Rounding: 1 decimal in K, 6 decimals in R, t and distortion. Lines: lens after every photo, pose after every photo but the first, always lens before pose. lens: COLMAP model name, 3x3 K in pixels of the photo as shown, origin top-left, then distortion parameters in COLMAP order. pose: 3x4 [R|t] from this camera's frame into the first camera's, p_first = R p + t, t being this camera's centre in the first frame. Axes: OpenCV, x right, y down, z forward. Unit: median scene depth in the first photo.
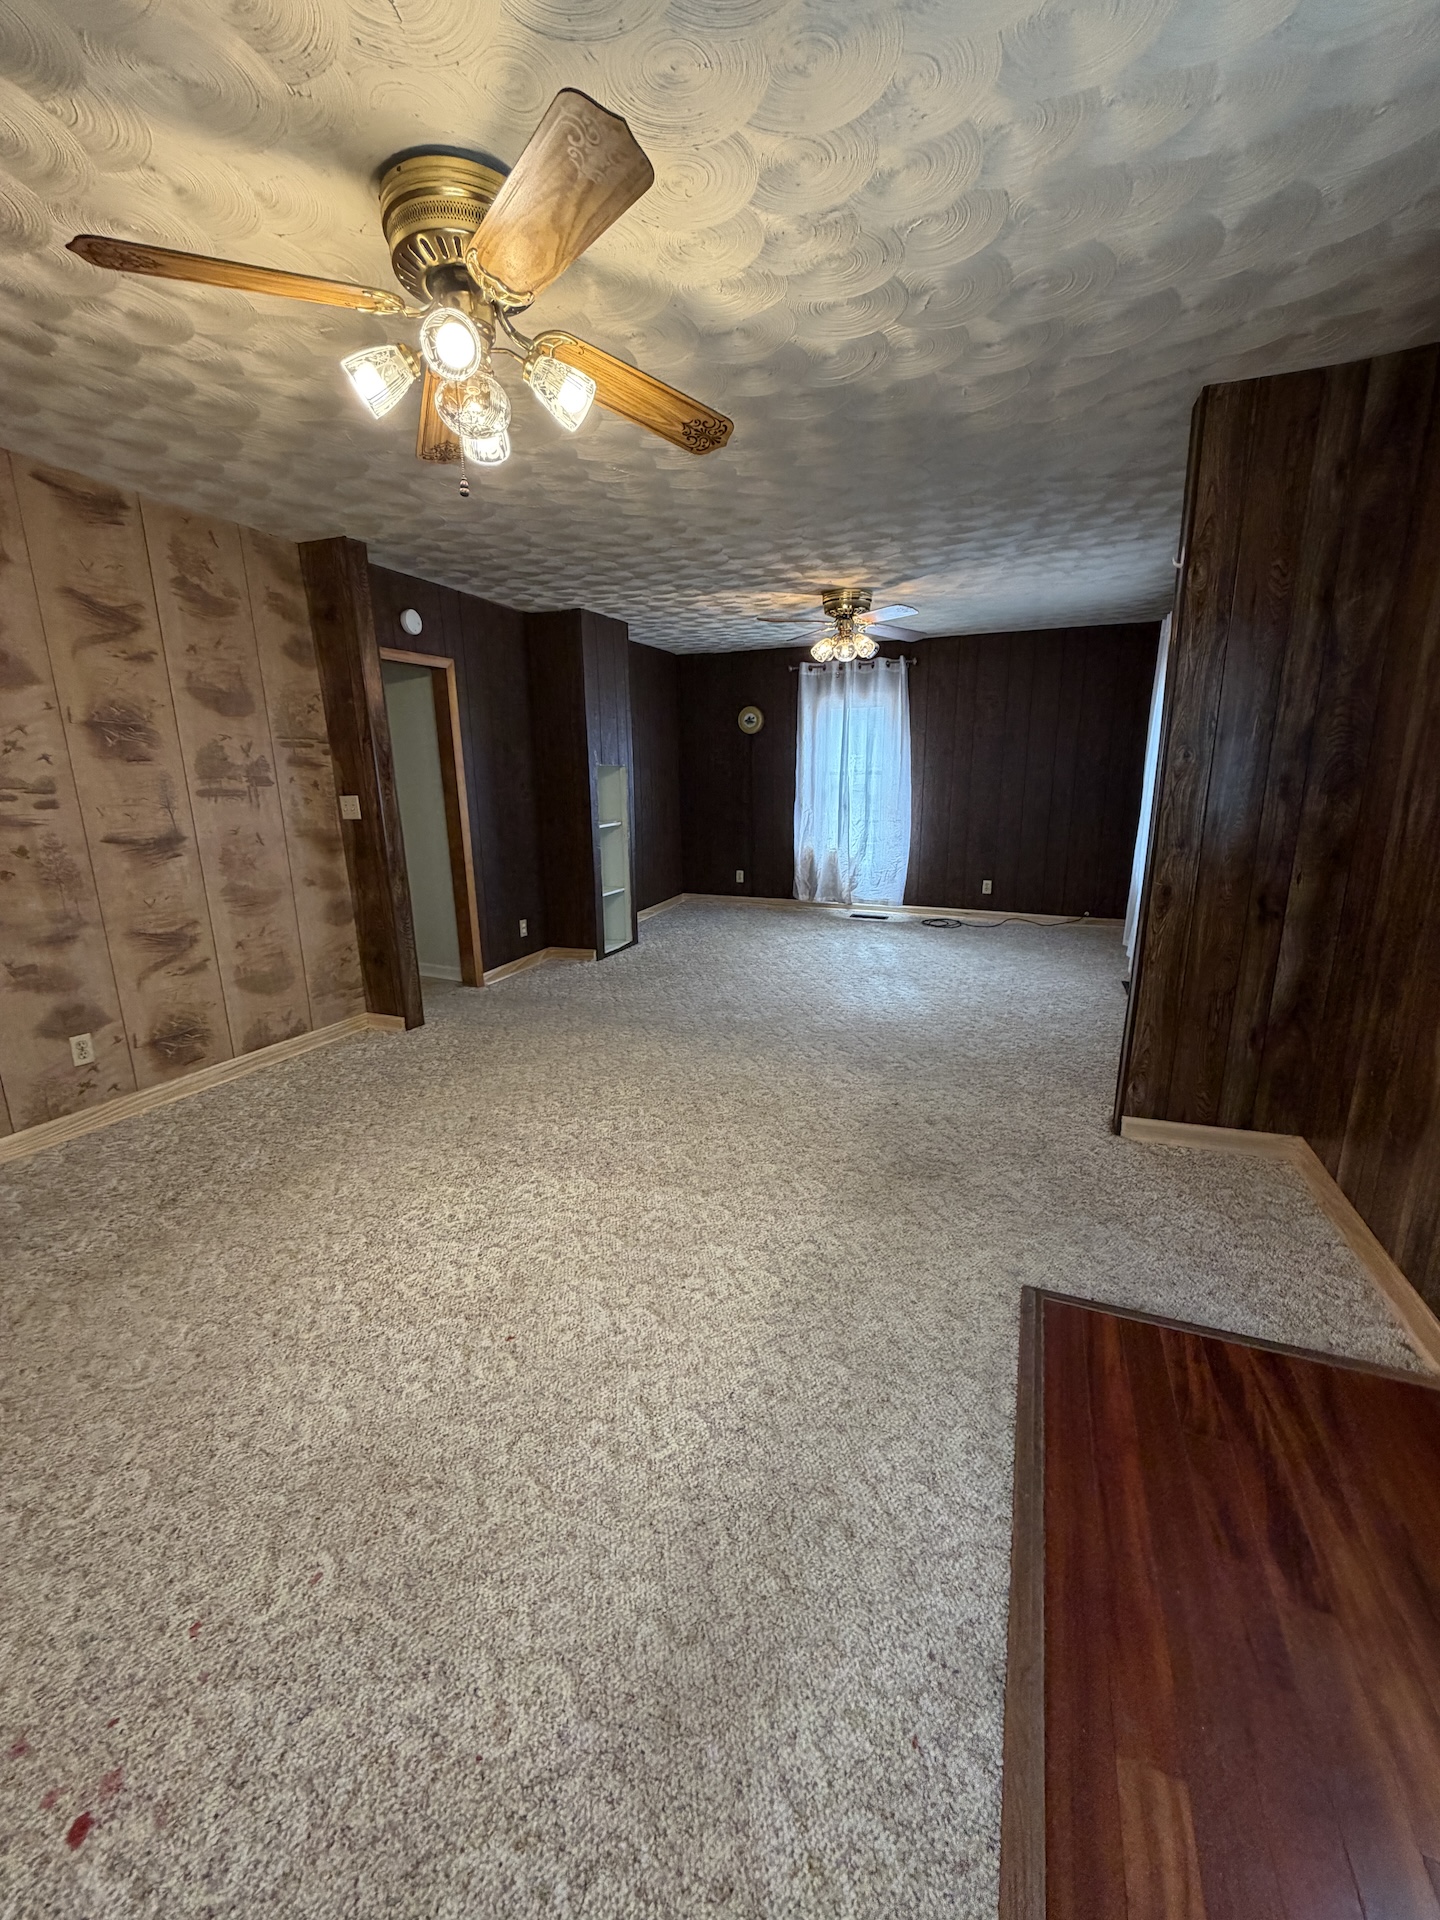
lens RADIAL K [[748.9, 0, 720.0], [0, 748.9, 960.0], [0, 0, 1]] dist [0.000995, 0.000045]
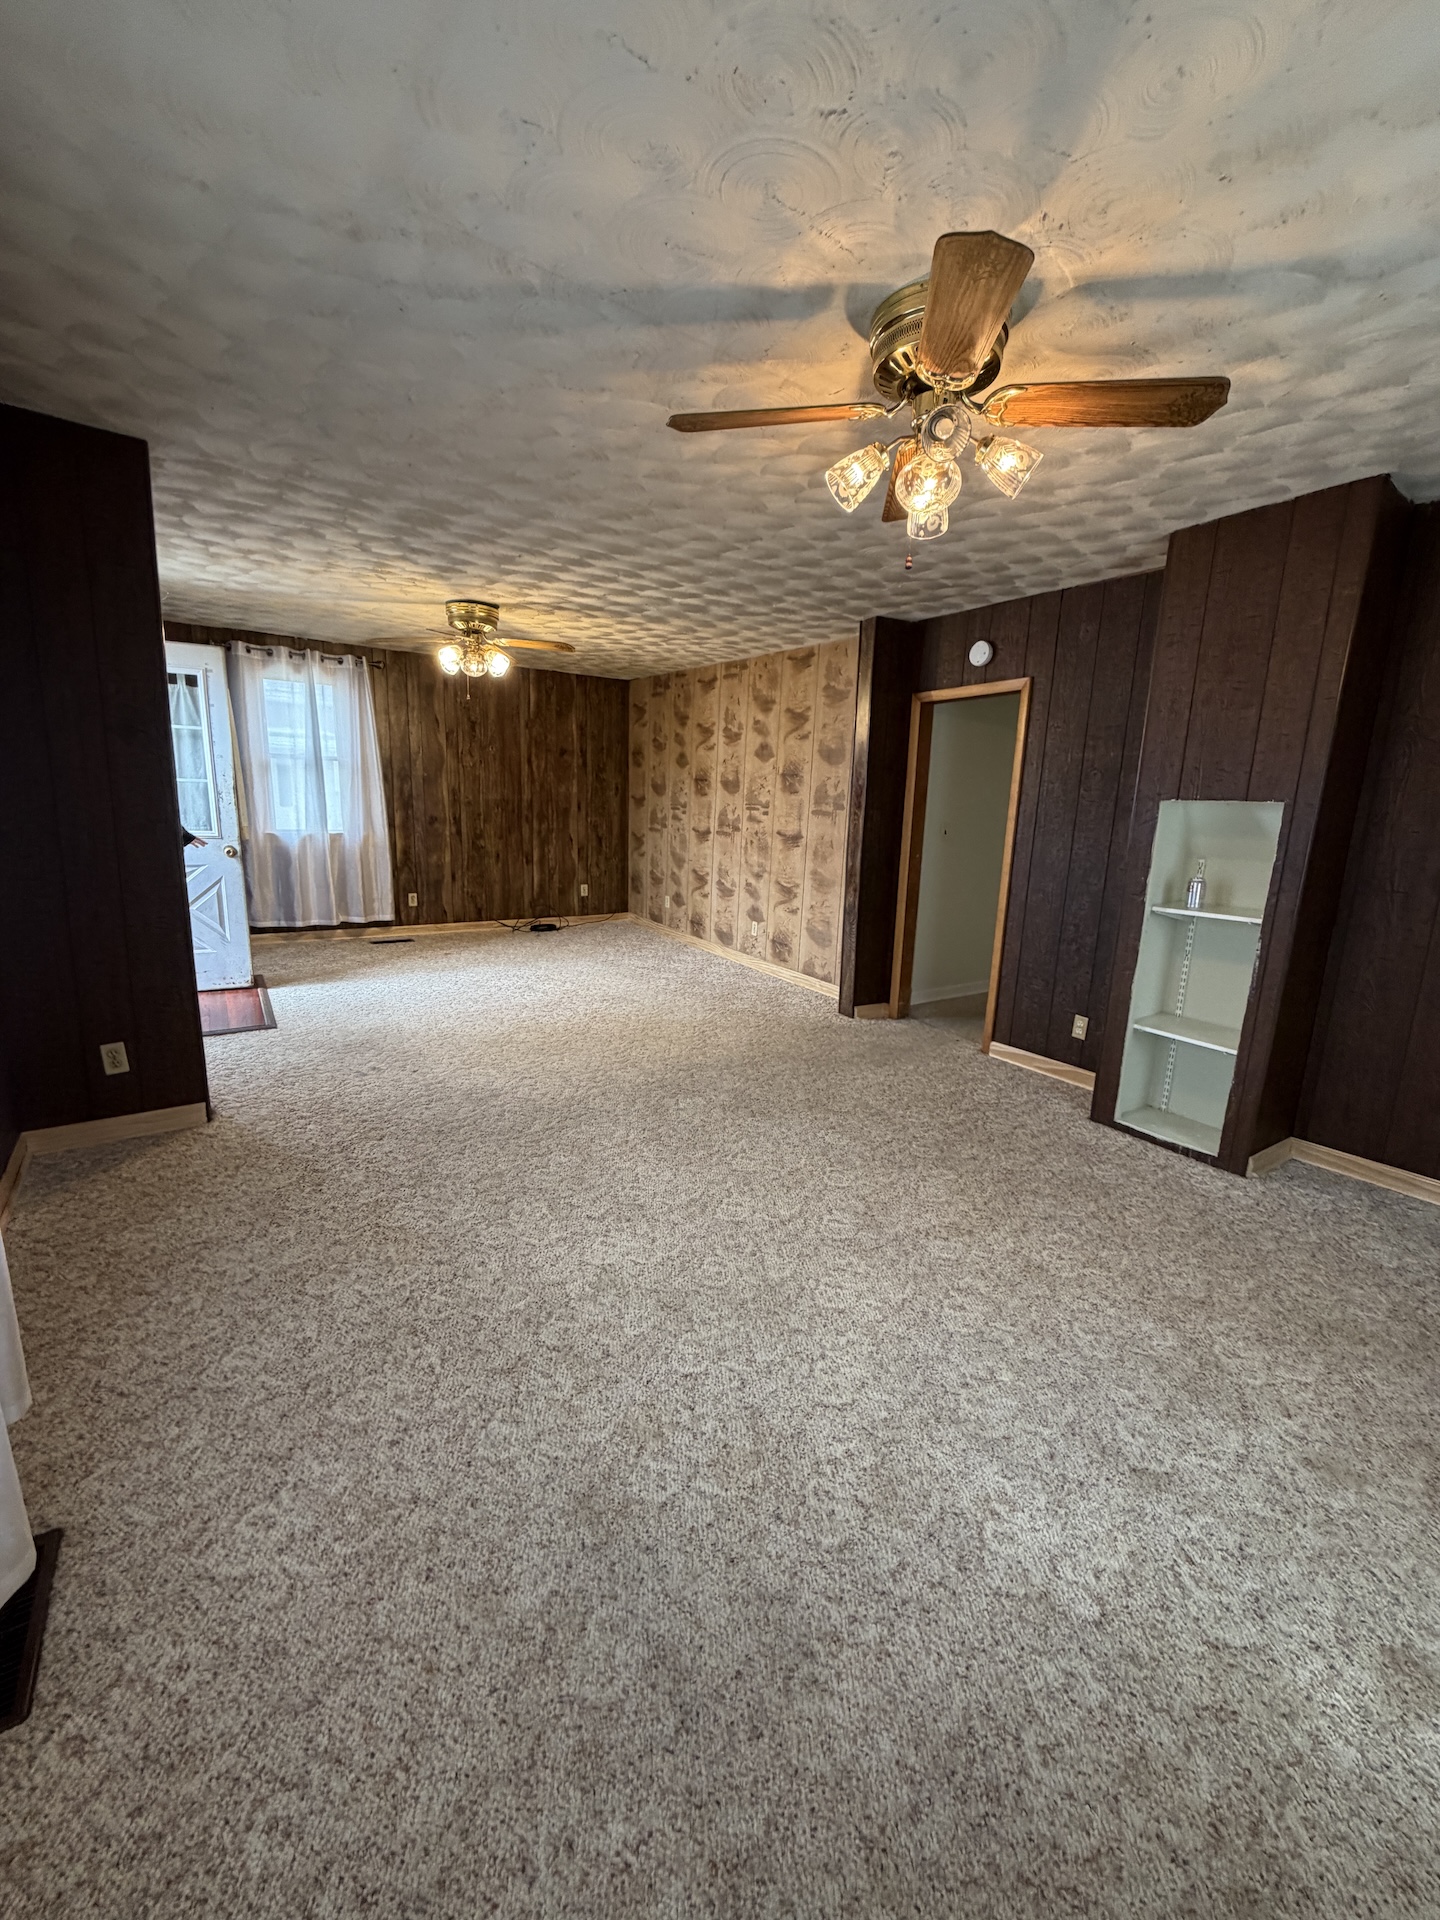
lens RADIAL K [[748.9, 0, 720.0], [0, 748.9, 960.0], [0, 0, 1]] dist [0.000995, 0.000045]
pose [[-0.557751, 0.164064, -0.813632, 0.893310], [-0.230759, 0.910972, 0.341878, -0.477277], [0.797286, 0.378436, -0.470236, 1.867954]]
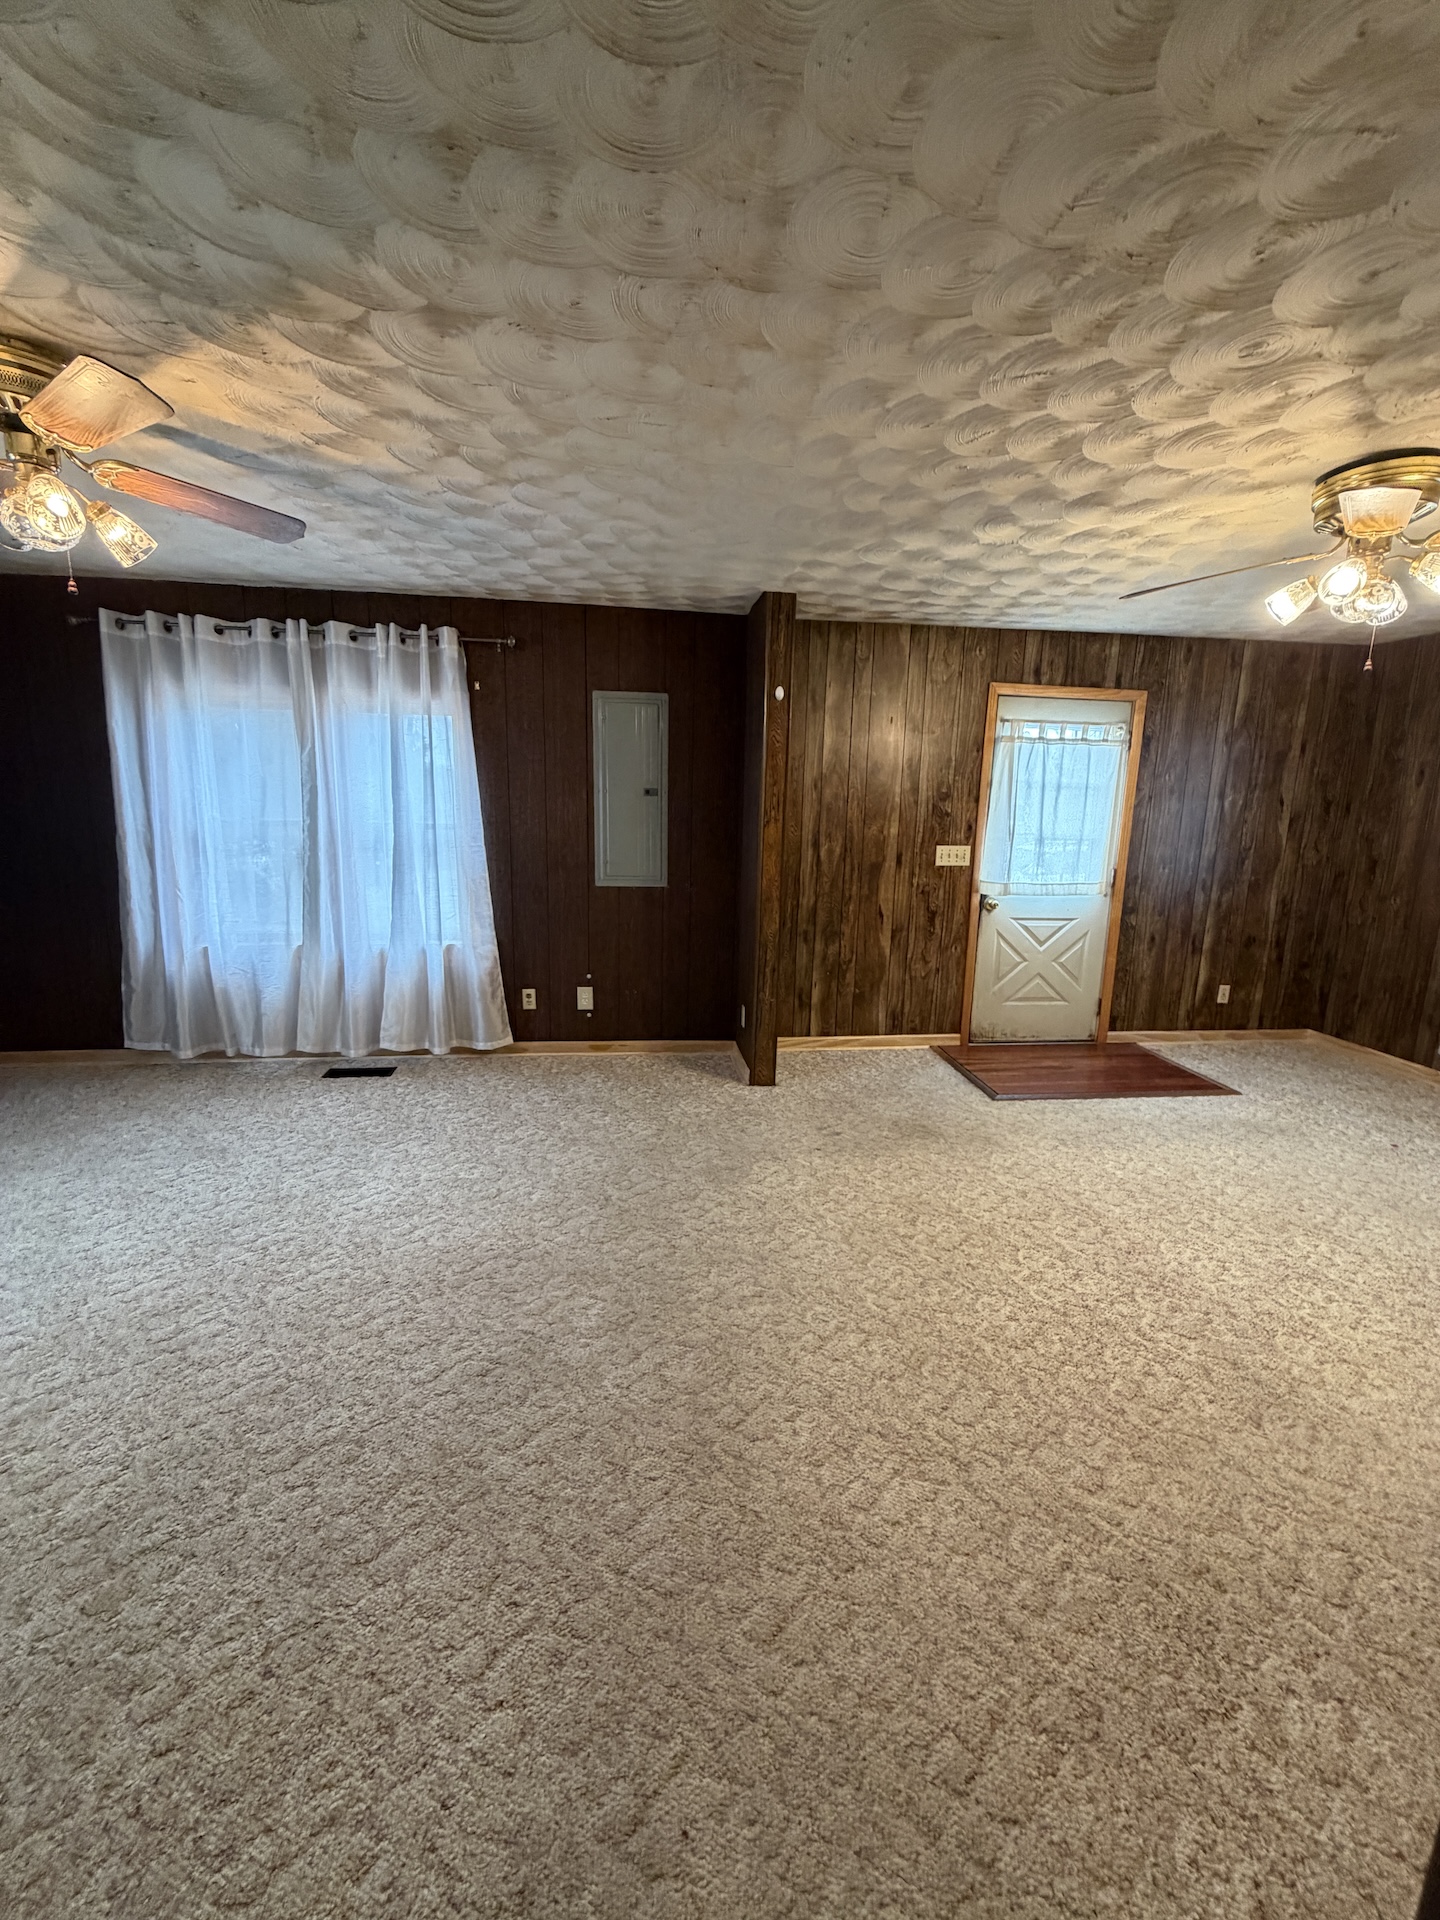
lens RADIAL K [[785.7, 0, 720.8], [0, 785.7, 947.9], [0, 0, 1]] dist [-0.000949, -0.000180]
pose [[-0.479198, -0.150466, 0.864713, -0.600281], [0.196306, 0.941865, 0.272678, -0.393858], [-0.855473, 0.300415, -0.421802, 1.492604]]
